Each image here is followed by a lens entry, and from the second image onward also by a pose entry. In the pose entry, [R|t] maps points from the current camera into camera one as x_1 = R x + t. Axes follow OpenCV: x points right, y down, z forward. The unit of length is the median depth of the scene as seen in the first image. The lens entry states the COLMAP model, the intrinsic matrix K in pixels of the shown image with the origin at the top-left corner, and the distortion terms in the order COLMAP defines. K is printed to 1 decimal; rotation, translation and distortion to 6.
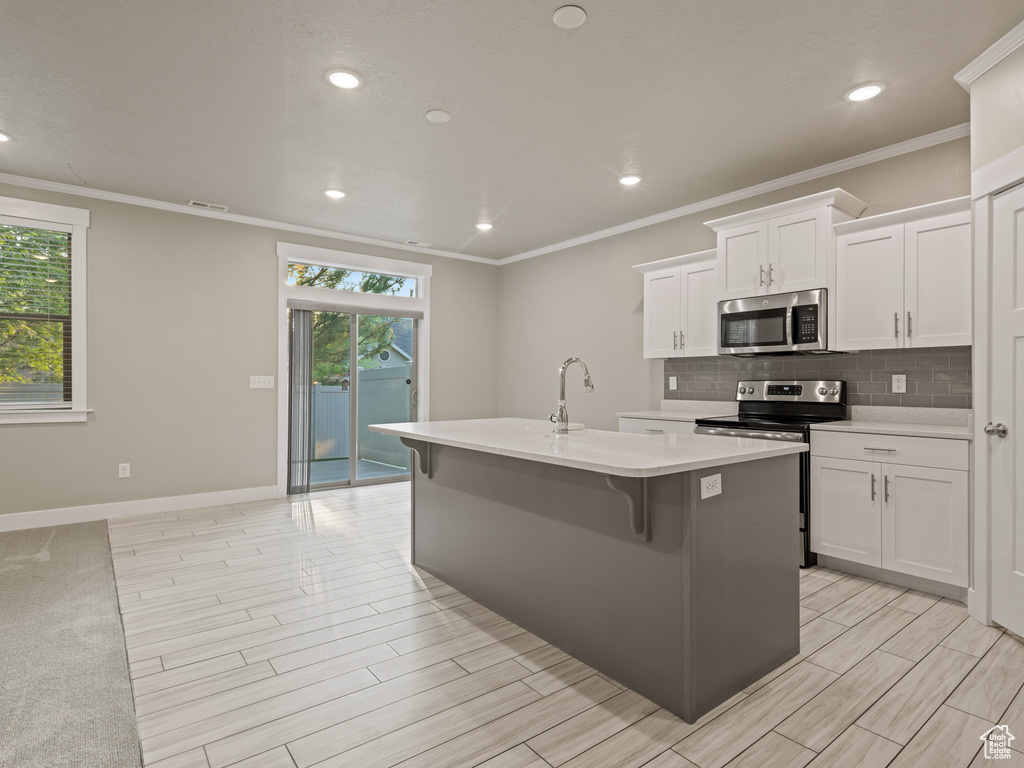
lens RADIAL K [[535.1, 0, 543.1], [0, 535.1, 368.1], [0, 0, 1]] dist [0.001694, 0.003911]
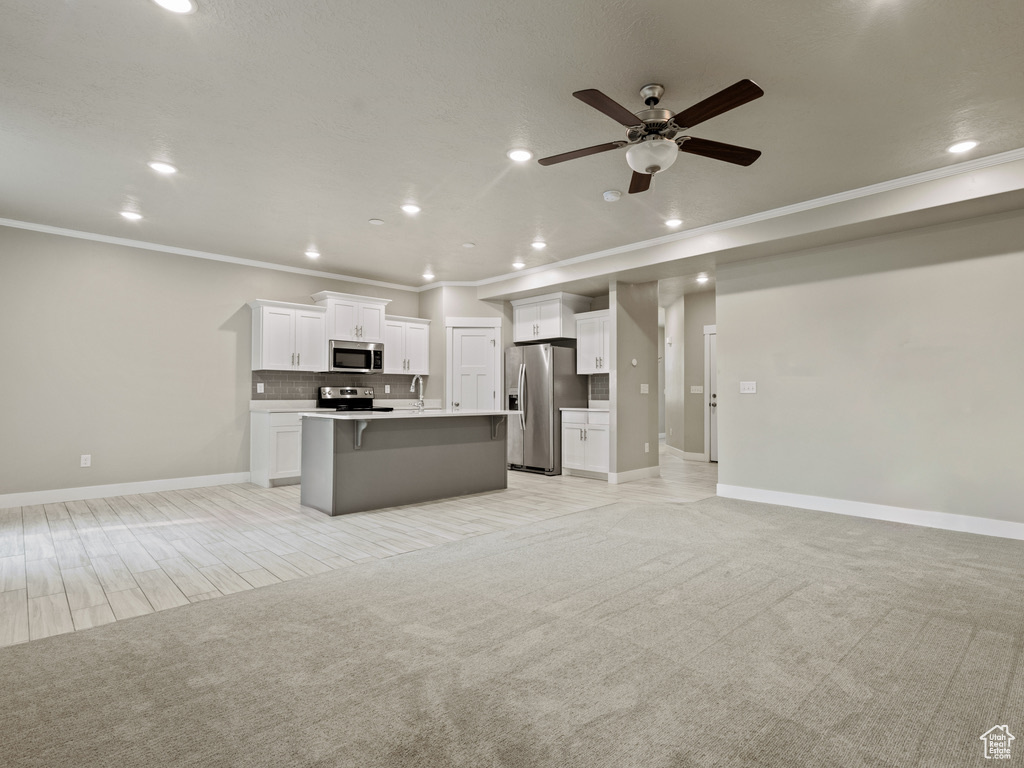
lens RADIAL K [[505.3, 0, 539.9], [0, 505.3, 378.8], [0, 0, 1]] dist [0.003075, 0.000161]
pose [[-0.084317, 0.025988, 0.996100, -1.373326], [-0.030908, 0.999111, -0.028683, 0.024596], [-0.995959, -0.033206, -0.083439, 0.497369]]
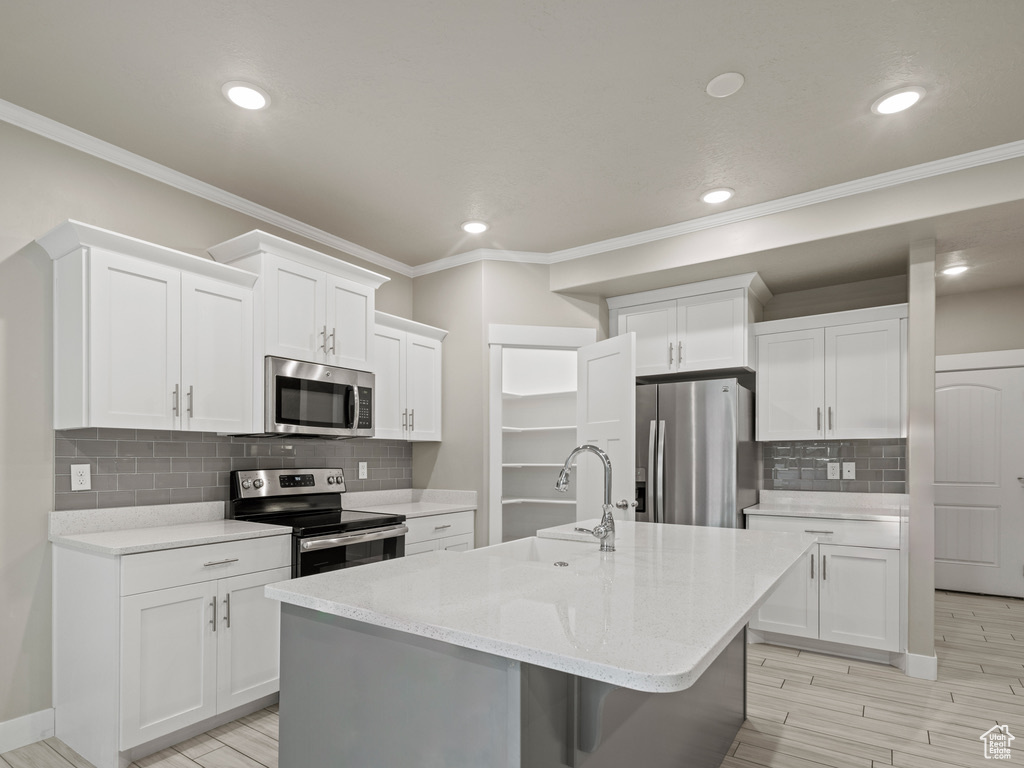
lens RADIAL K [[559.1, 0, 493.7], [0, 559.1, 453.5], [0, 0, 1]] dist [0.007566, 0.000993]
pose [[-0.246722, 0.006682, 0.969063, -0.460081], [-0.027820, 0.999515, -0.013975, 0.003217], [-0.968687, -0.030408, -0.246416, 0.938224]]
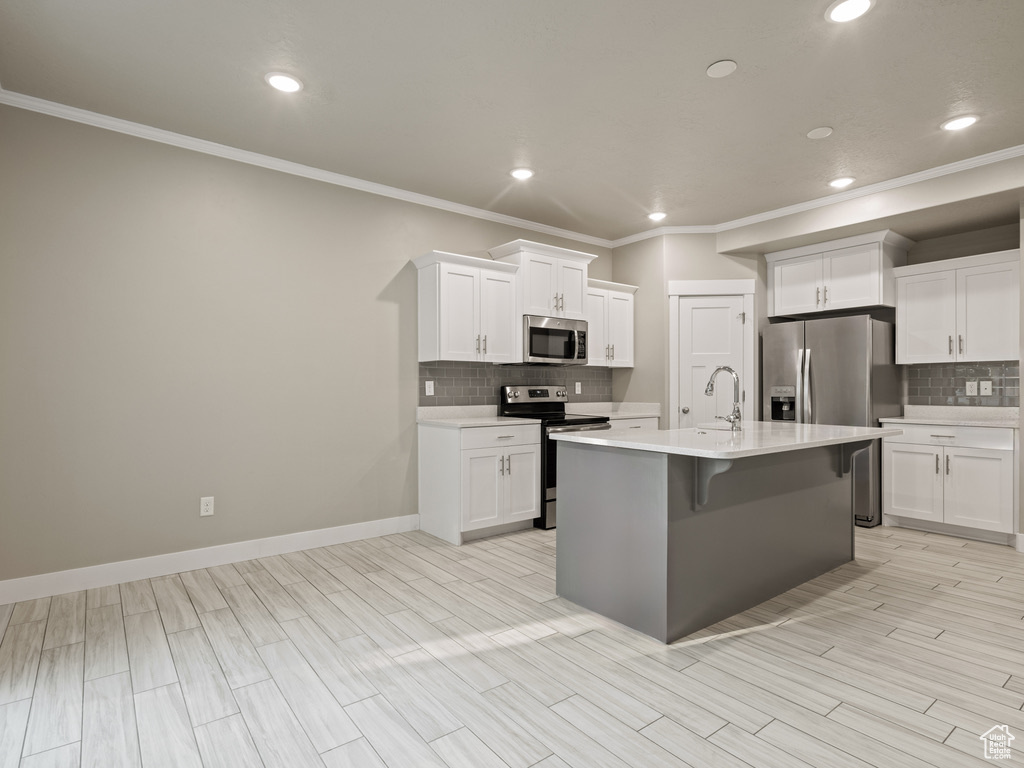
lens RADIAL K [[535.1, 0, 524.8], [0, 535.1, 382.2], [0, 0, 1]] dist [0.001694, 0.003911]
pose [[0.044506, 0.007397, 0.998982, -0.820561], [-0.027995, 0.999589, -0.006154, 0.023839], [-0.998617, -0.027693, 0.044694, 0.994893]]
